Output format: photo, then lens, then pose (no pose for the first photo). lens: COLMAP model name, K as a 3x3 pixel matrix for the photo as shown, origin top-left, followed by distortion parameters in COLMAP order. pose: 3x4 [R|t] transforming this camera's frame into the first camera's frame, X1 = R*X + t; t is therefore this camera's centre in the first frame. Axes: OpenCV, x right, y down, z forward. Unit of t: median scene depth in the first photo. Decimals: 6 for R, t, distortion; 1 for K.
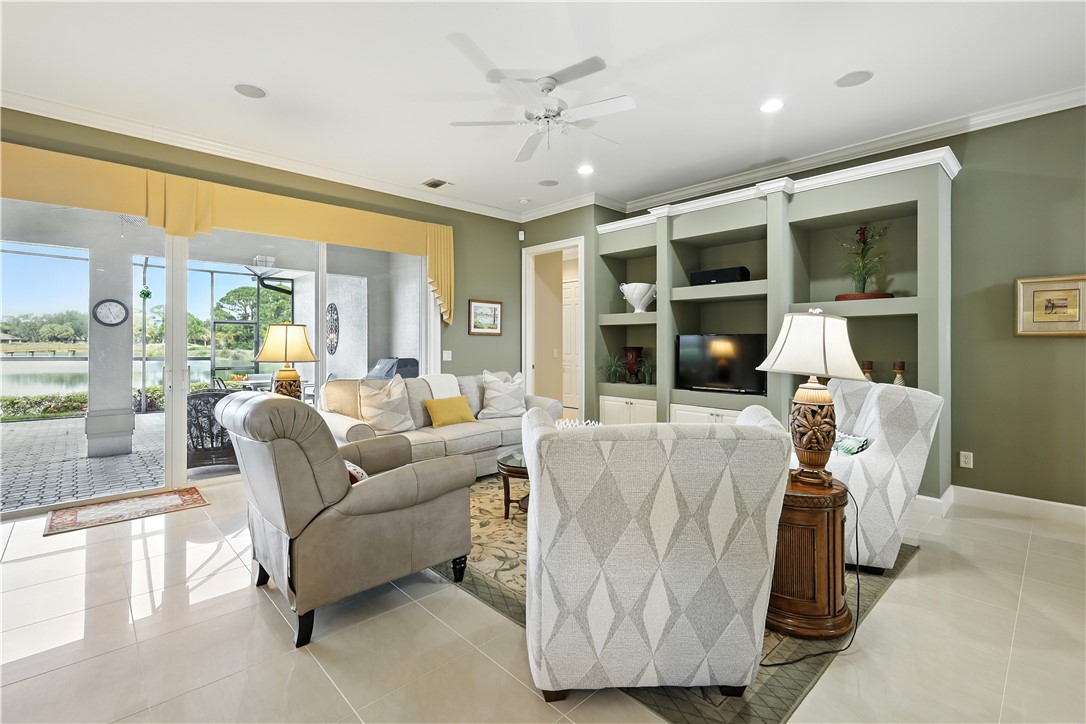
lens RADIAL K [[491.5, 0, 542.6], [0, 491.5, 339.5], [0, 0, 1]] dist [-0.000309, -0.000068]
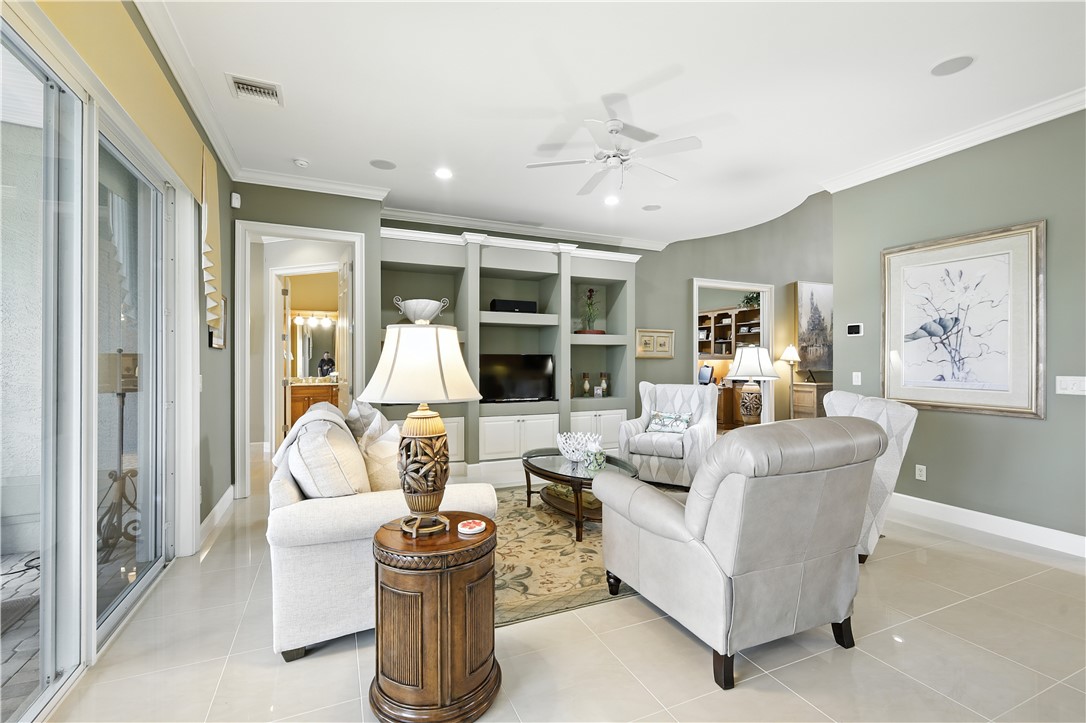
lens RADIAL K [[474.0, 0, 543.0], [0, 474.0, 361.5], [0, 0, 1]] dist [0.000689, 0.000058]
pose [[0.328804, -0.001138, 0.944398, -0.733293], [-0.007969, 0.999960, 0.003979, 0.002015], [-0.944365, -0.008834, 0.328782, 0.562267]]
